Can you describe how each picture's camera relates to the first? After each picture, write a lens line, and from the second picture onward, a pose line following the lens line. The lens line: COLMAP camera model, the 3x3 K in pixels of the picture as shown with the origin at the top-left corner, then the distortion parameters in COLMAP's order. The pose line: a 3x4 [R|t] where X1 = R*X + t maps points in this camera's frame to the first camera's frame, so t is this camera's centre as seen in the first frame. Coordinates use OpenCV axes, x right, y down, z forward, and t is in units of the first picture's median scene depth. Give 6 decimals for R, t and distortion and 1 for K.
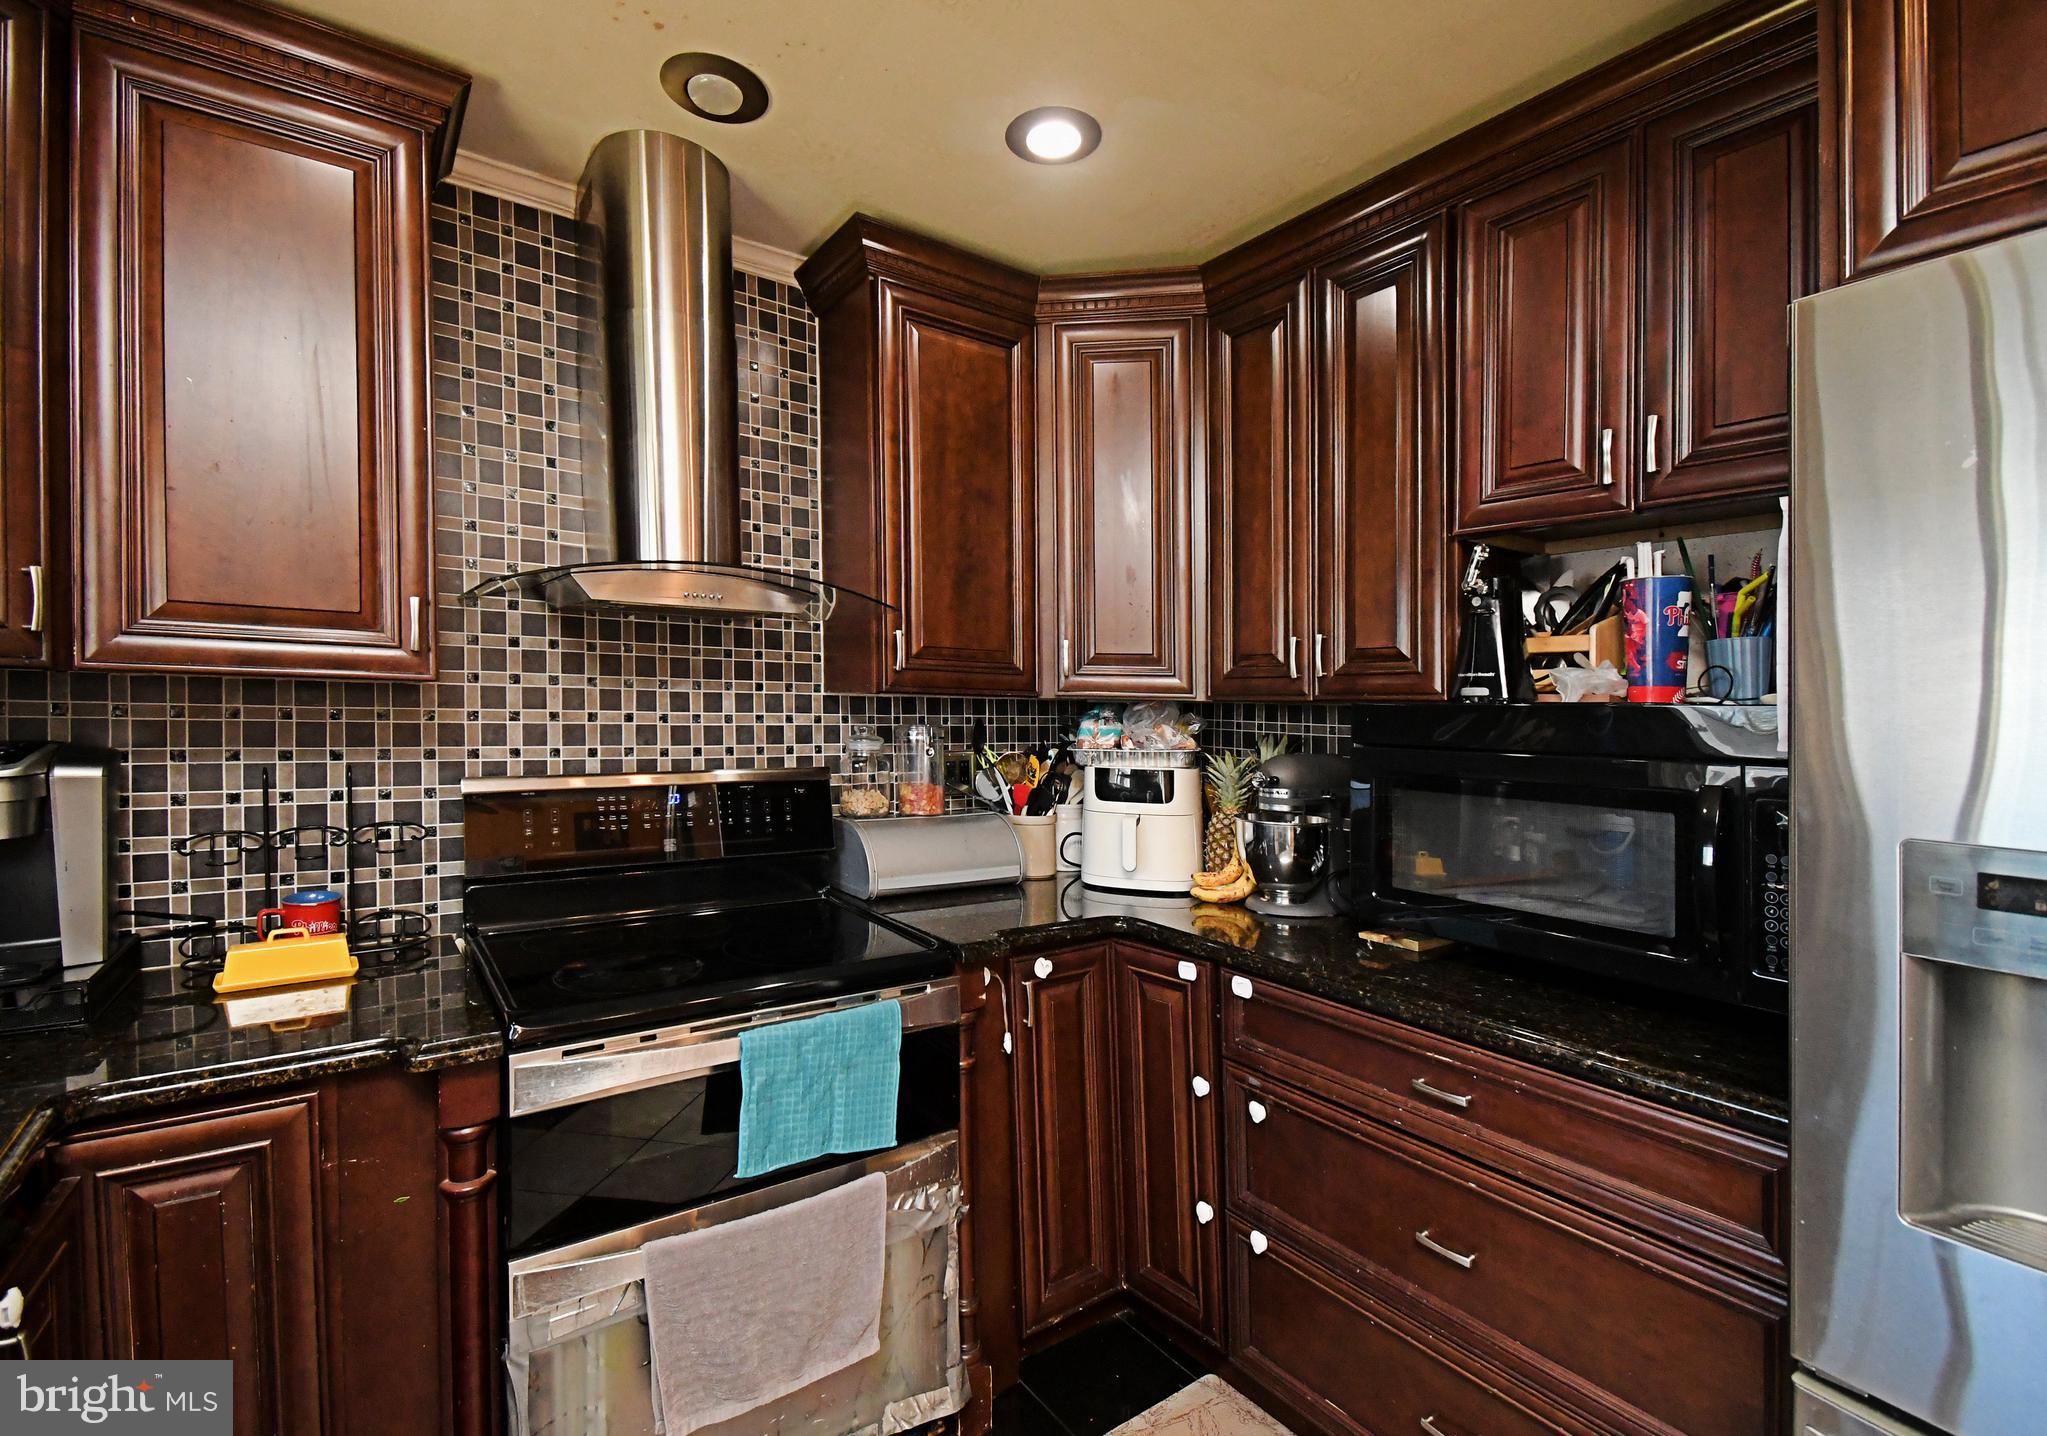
lens RADIAL K [[935.6, 0, 943.2], [0, 935.6, 735.2], [0, 0, 1]] dist [0.056863, -0.037598]
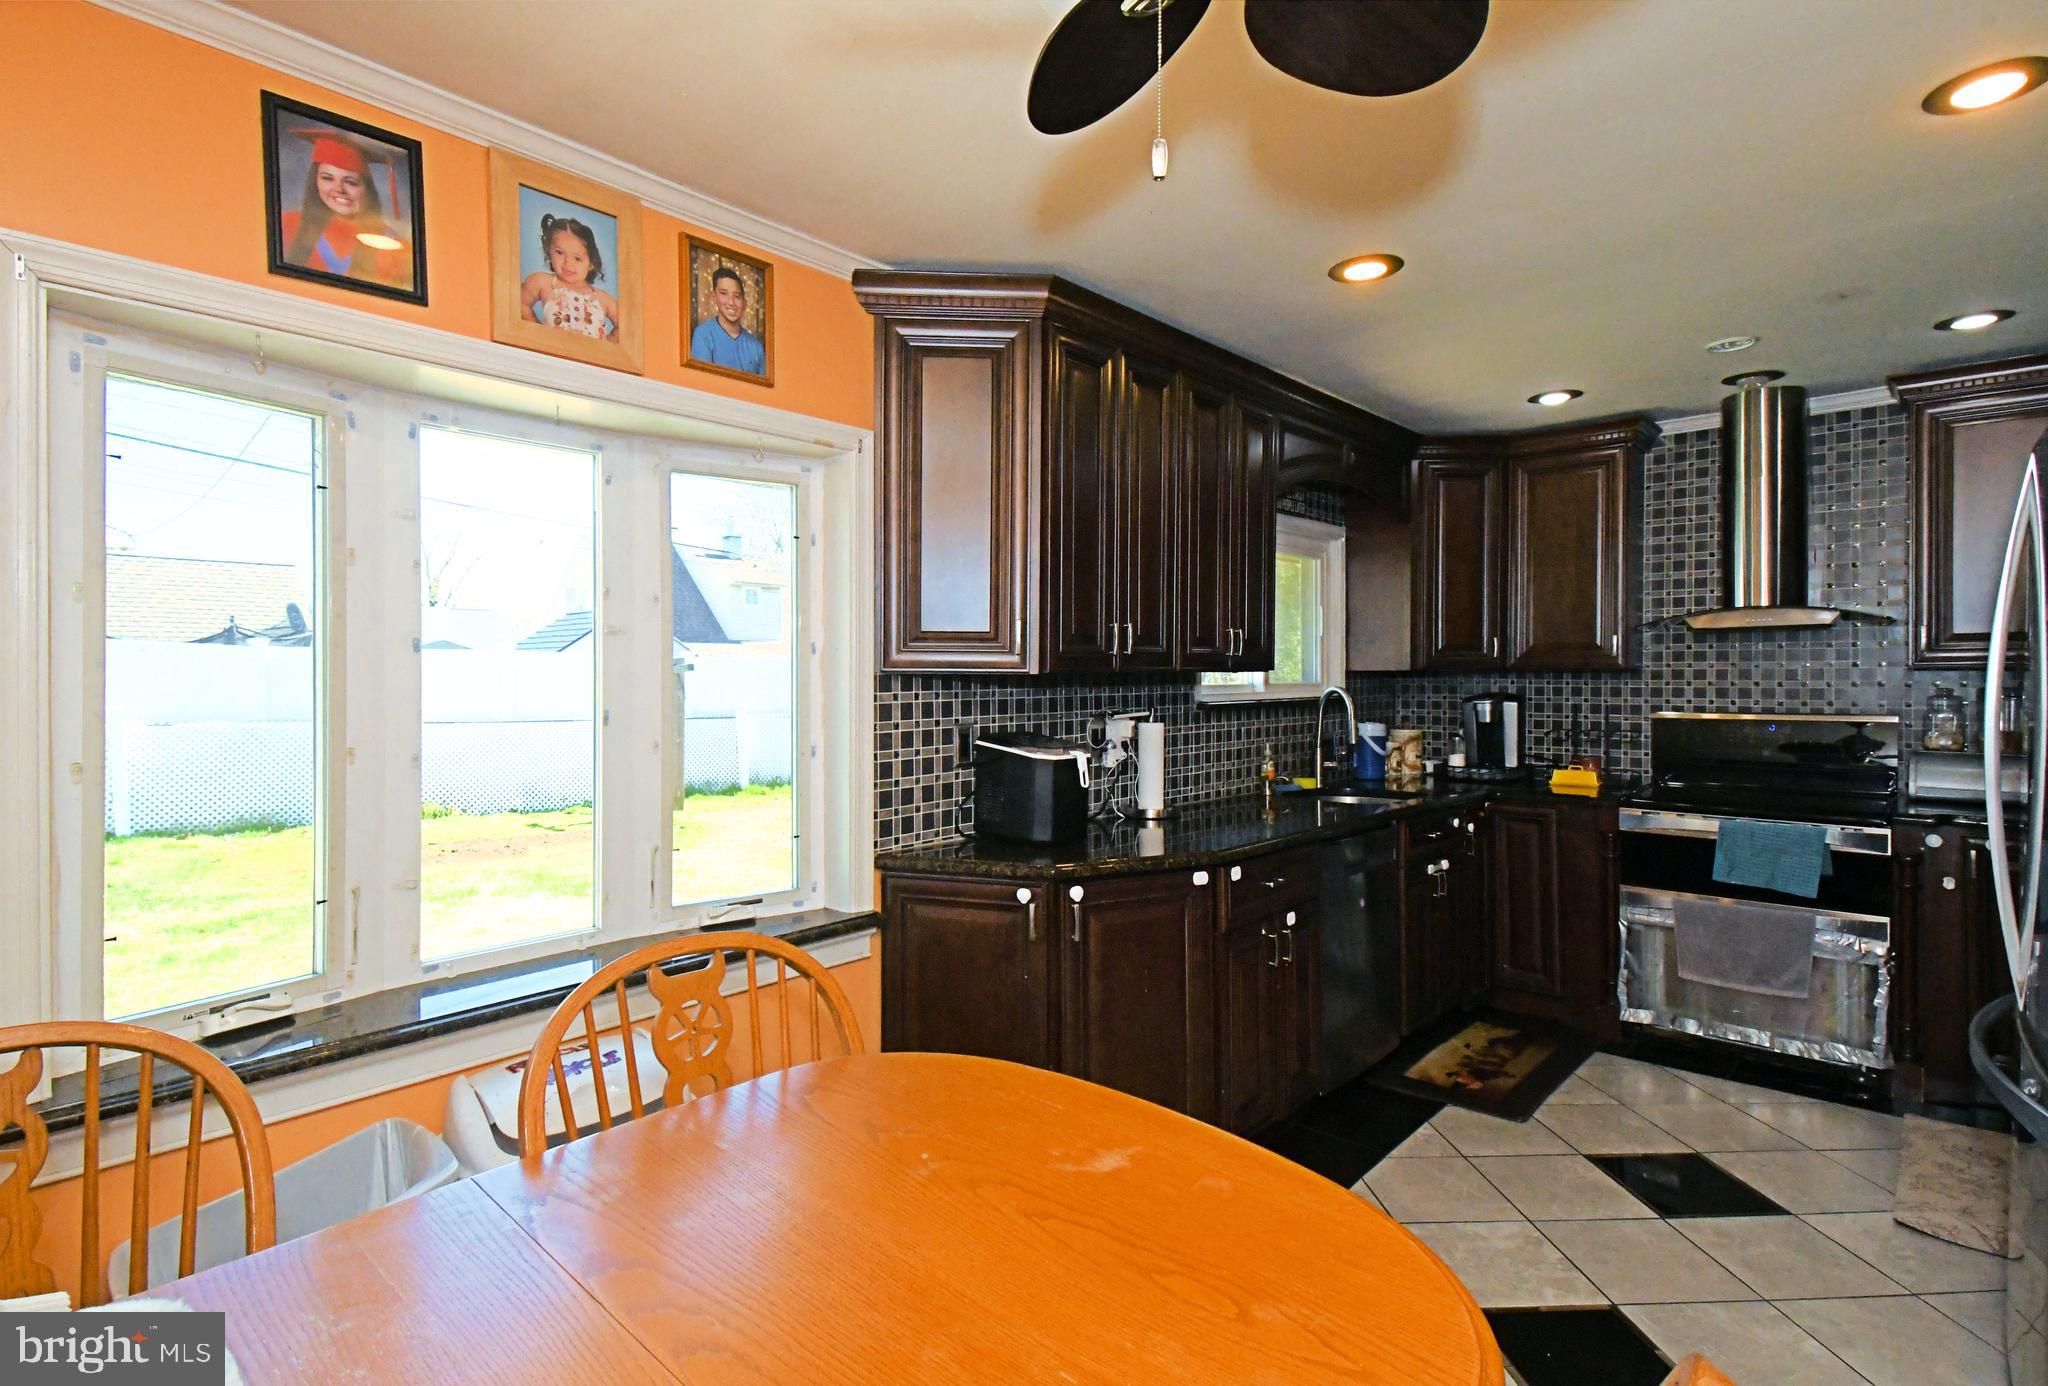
lens RADIAL K [[1034.6, 0, 1012.8], [0, 1034.6, 668.8], [0, 0, 1]] dist [0.047708, -0.030226]
pose [[0.250018, -0.025859, -0.967896, 1.353517], [-0.025000, 0.999138, -0.033151, 0.058358], [0.967918, 0.032486, 0.249156, -0.959485]]
